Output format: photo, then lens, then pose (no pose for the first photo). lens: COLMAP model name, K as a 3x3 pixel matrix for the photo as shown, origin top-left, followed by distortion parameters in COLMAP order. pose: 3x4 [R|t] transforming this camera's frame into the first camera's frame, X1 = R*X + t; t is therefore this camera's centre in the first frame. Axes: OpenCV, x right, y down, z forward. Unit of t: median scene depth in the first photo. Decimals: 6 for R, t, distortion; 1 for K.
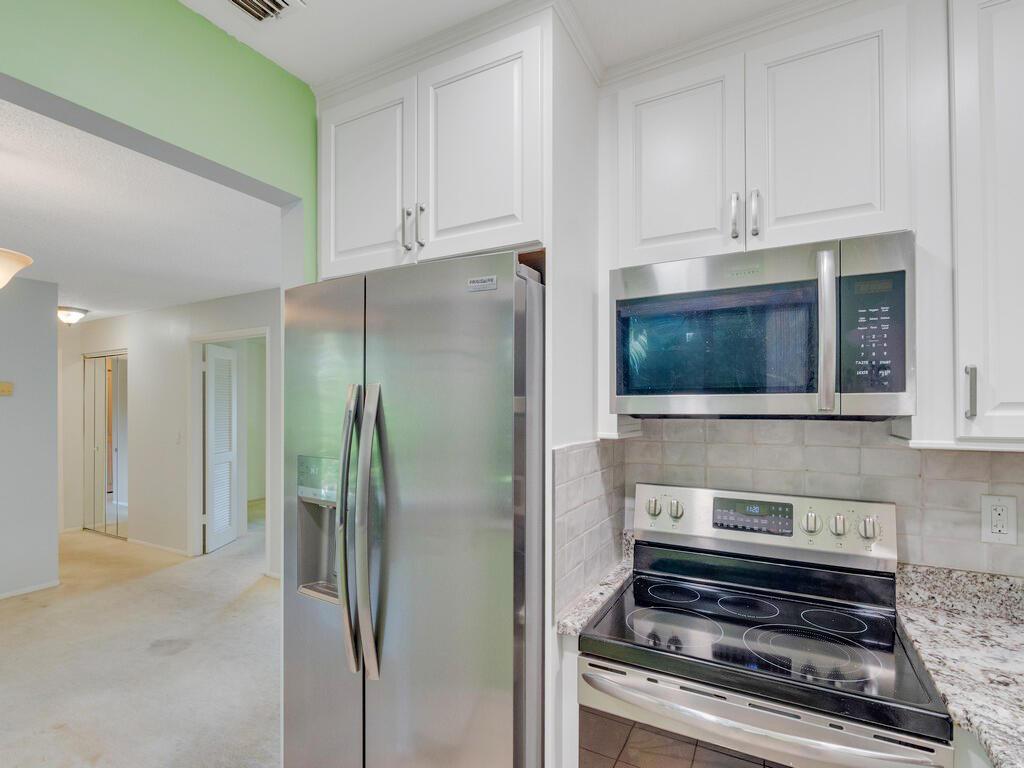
lens RADIAL K [[511.8, 0, 510.7], [0, 511.8, 391.8], [0, 0, 1]] dist [0.000327, 0.000021]
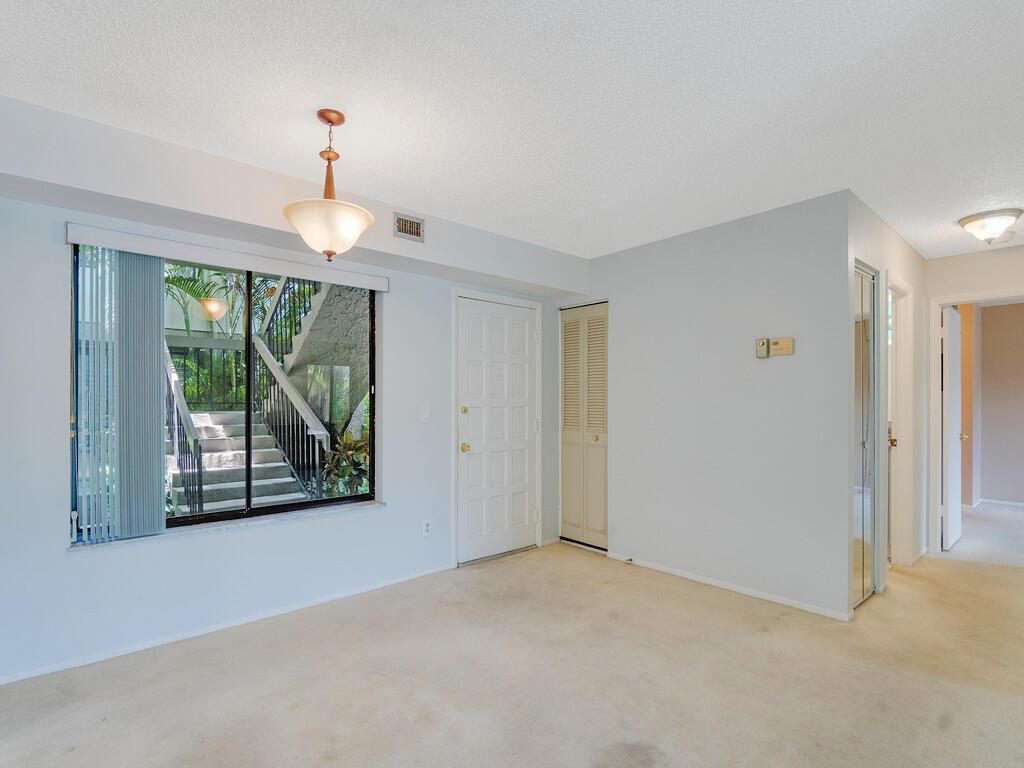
lens RADIAL K [[511.8, 0, 517.1], [0, 511.8, 408.0], [0, 0, 1]] dist [0.000327, 0.000021]
pose [[-0.350563, 0.005368, -0.936524, -0.085686], [0.011731, 0.999930, 0.001341, 0.086828], [0.936466, -0.010516, -0.350602, 0.874795]]
